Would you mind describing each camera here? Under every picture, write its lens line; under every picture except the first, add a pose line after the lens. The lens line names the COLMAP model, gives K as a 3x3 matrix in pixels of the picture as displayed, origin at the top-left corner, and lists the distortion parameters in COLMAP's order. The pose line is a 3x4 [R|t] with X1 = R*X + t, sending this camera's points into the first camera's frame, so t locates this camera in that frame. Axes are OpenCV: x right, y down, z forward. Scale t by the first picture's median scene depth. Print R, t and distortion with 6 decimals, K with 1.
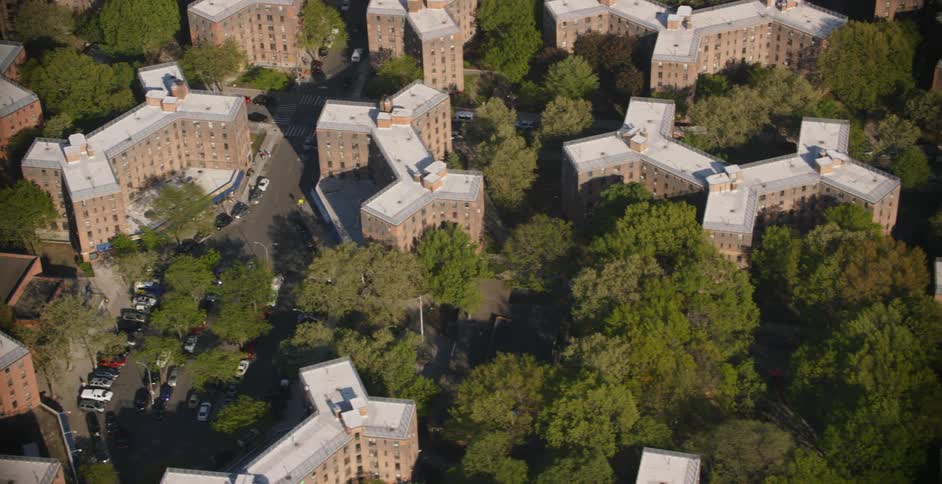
lens RADIAL K [[2032.6, 0, 471.0], [0, 2032.6, 242.0], [0, 0, 1]] dist [0.472778, 0.153070]
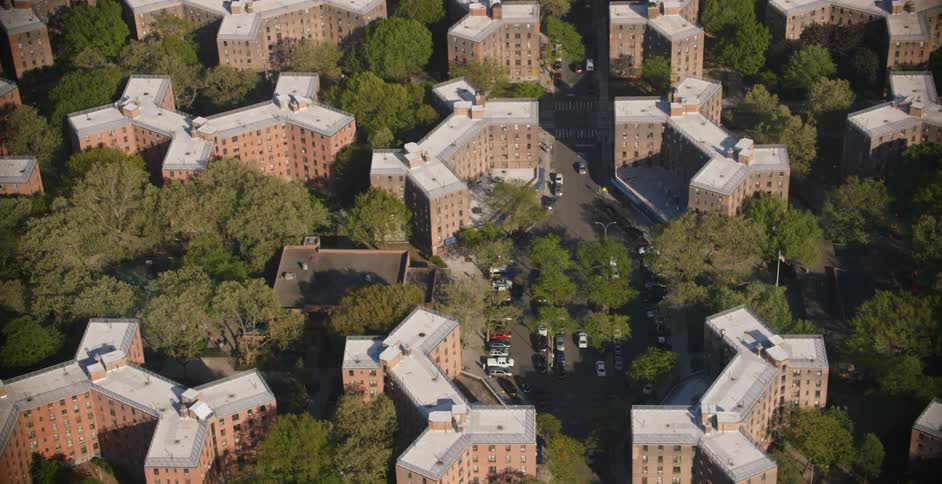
lens RADIAL K [[2032.6, 0, 471.0], [0, 2032.6, 242.0], [0, 0, 1]] dist [0.472778, 0.153070]
pose [[0.988707, -0.079550, 0.127002, -0.297563], [0.085268, 0.995546, -0.040224, 0.046719], [-0.123236, 0.050599, 0.991087, -0.081408]]
